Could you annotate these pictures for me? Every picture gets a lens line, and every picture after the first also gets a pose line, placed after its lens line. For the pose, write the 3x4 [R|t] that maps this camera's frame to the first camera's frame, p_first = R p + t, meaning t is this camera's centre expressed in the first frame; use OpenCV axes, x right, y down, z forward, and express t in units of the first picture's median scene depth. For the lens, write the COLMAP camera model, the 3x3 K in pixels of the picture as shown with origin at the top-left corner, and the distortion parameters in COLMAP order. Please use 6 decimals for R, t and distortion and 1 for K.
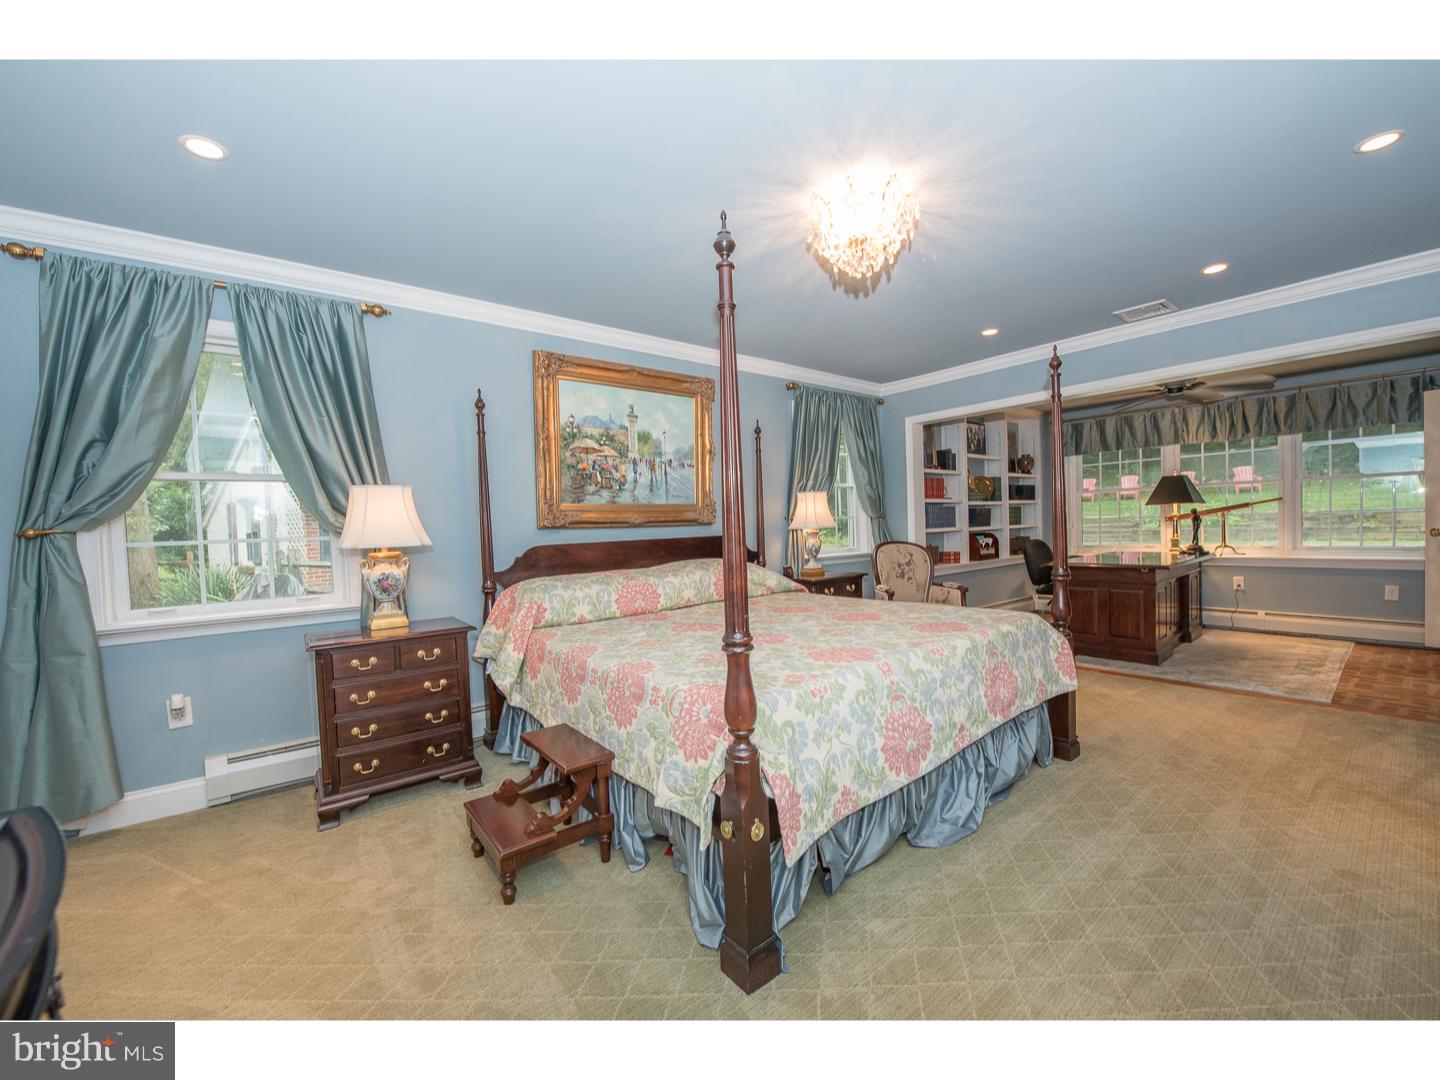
lens RADIAL K [[571.9, 0, 722.5], [0, 571.9, 545.2], [0, 0, 1]] dist [-0.020190, -0.000866]
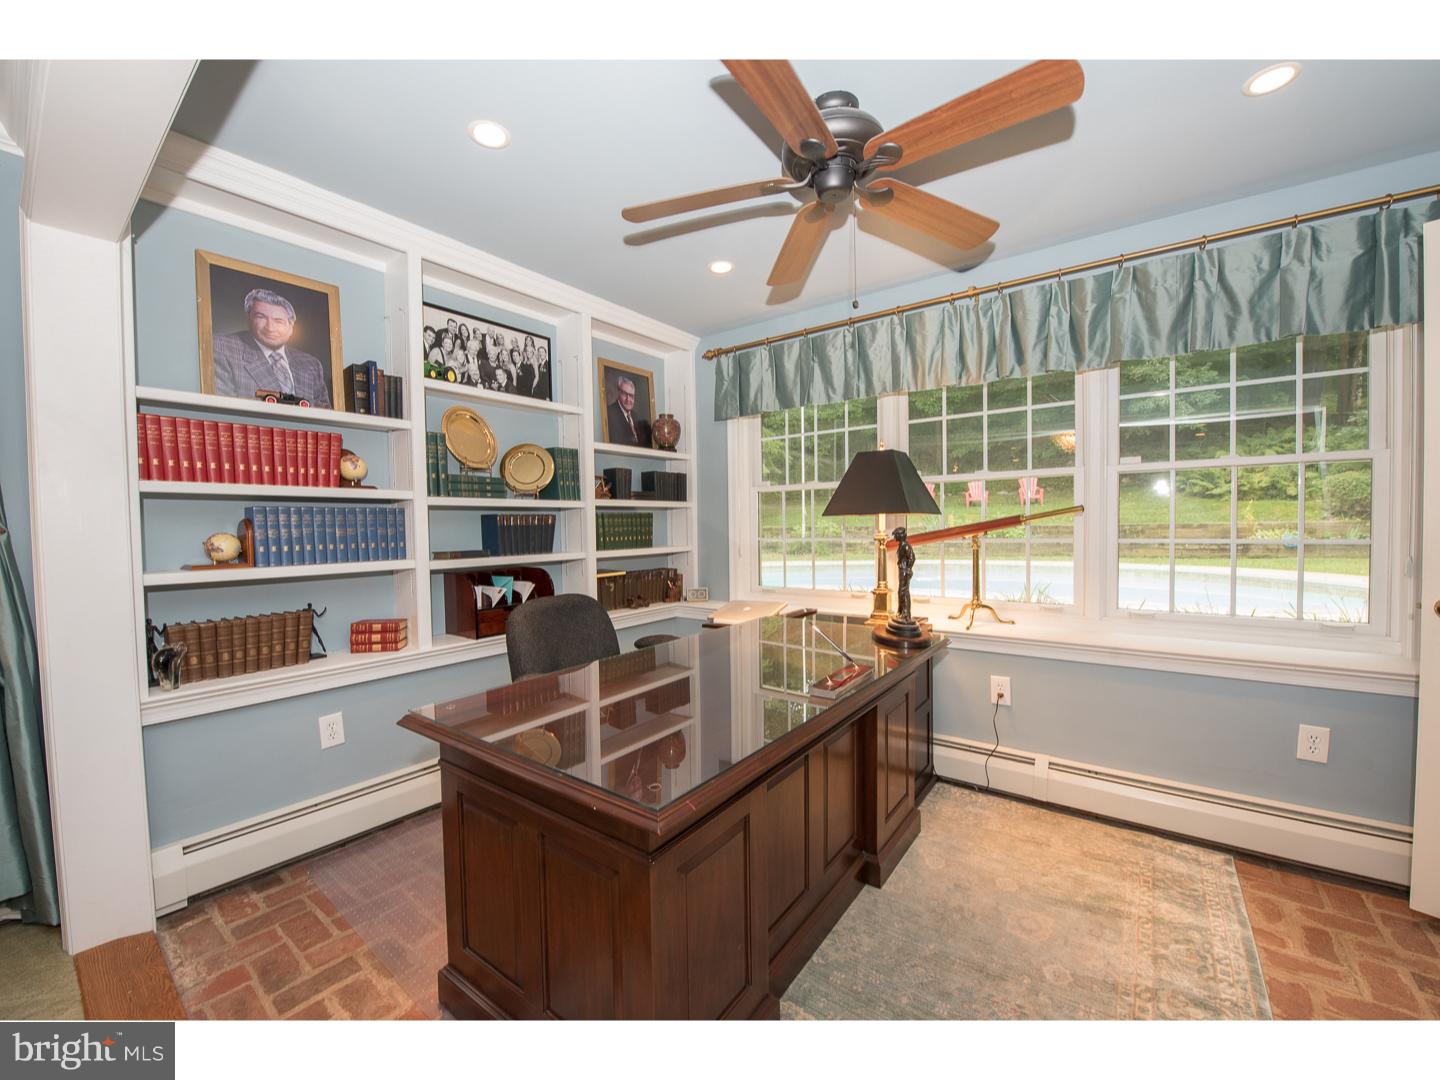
lens RADIAL K [[571.9, 0, 720.7], [0, 571.9, 540.7], [0, 0, 1]] dist [-0.020190, -0.000866]
pose [[0.969757, 0.013486, 0.243699, 0.837724], [-0.011098, 0.999876, -0.011167, -0.067802], [-0.243819, 0.008125, 0.969787, 0.870778]]
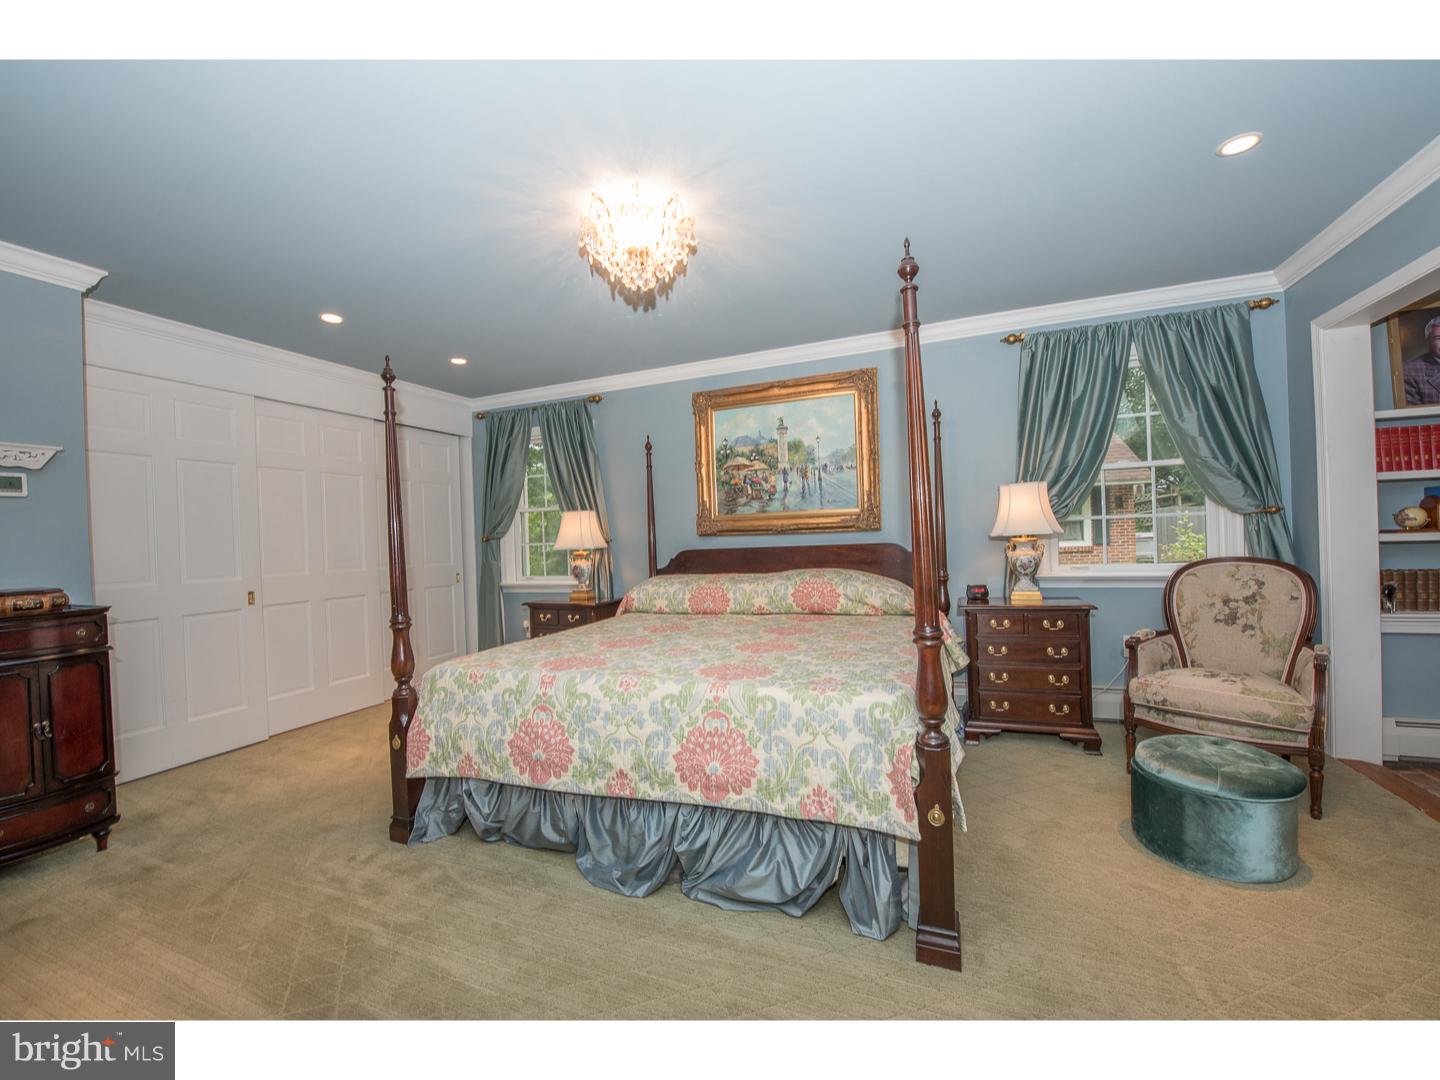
lens RADIAL K [[571.9, 0, 724.7], [0, 571.9, 542.8], [0, 0, 1]] dist [-0.020190, -0.000866]
pose [[0.486757, 0.018962, -0.873332, 0.705430], [-0.013065, 0.999811, 0.014426, -0.029474], [0.873440, 0.004388, 0.486913, 0.394858]]
